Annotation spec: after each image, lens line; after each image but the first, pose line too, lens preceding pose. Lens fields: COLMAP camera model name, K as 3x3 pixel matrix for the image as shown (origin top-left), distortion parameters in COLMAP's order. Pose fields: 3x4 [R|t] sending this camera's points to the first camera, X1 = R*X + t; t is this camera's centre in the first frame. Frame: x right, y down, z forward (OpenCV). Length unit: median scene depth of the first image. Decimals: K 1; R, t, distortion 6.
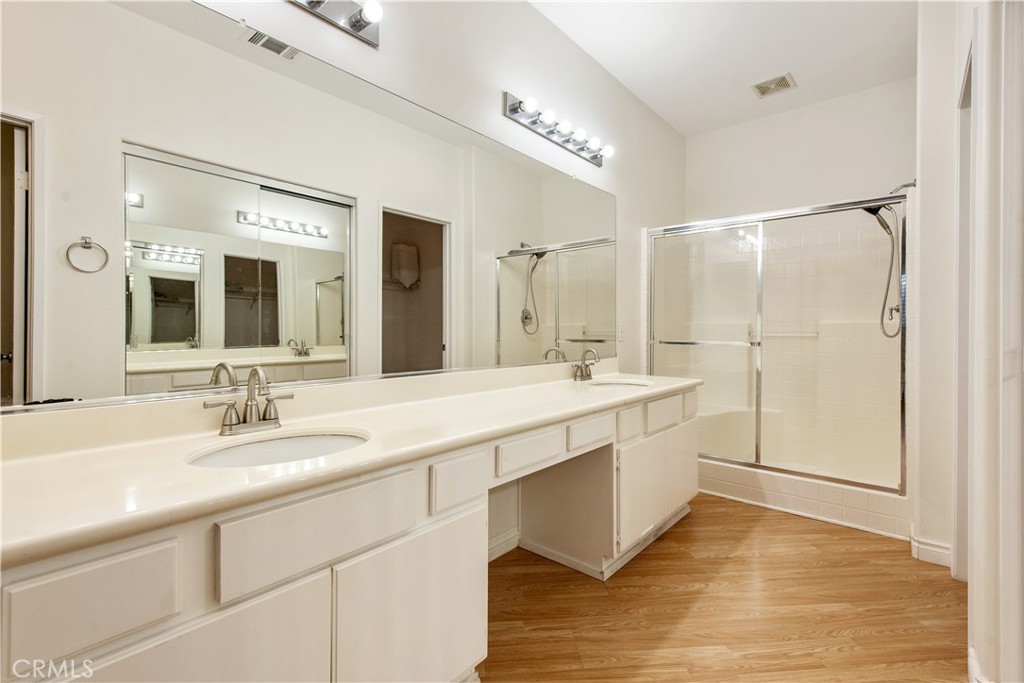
lens RADIAL K [[450.4, 0, 510.5], [0, 450.4, 331.0], [0, 0, 1]] dist [-0.013913, -0.000323]
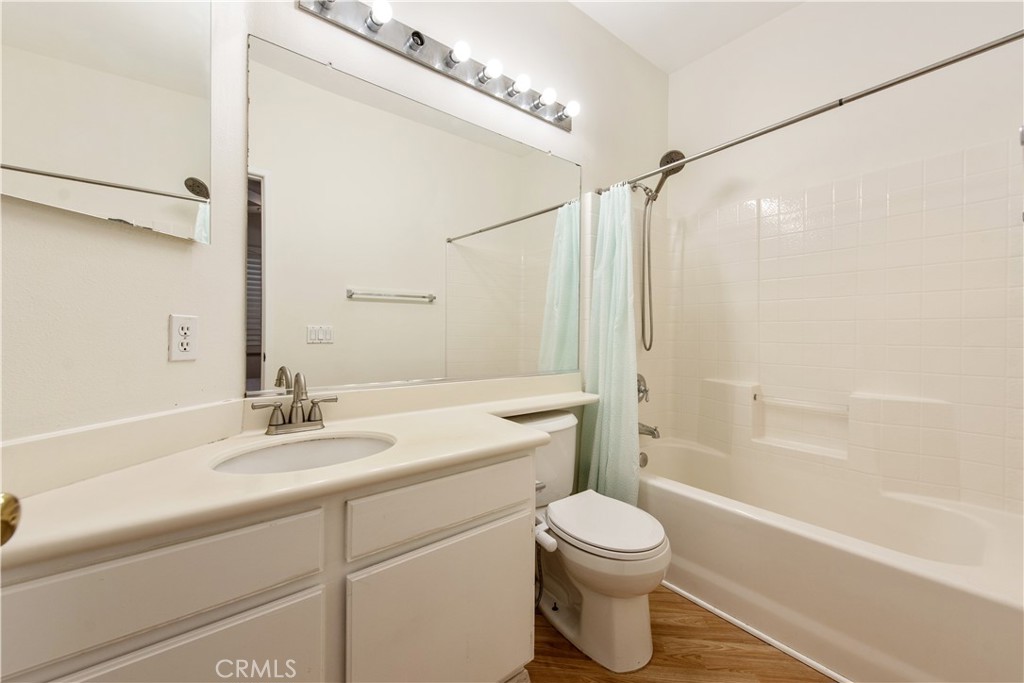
lens RADIAL K [[408.7, 0, 516.9], [0, 408.7, 340.8], [0, 0, 1]] dist [0.009385, -0.001551]
pose [[0.984886, 0.002846, -0.173178, 0.120415], [-0.001702, 0.999976, 0.006758, -0.000523], [0.173193, -0.006361, 0.984867, 0.138182]]
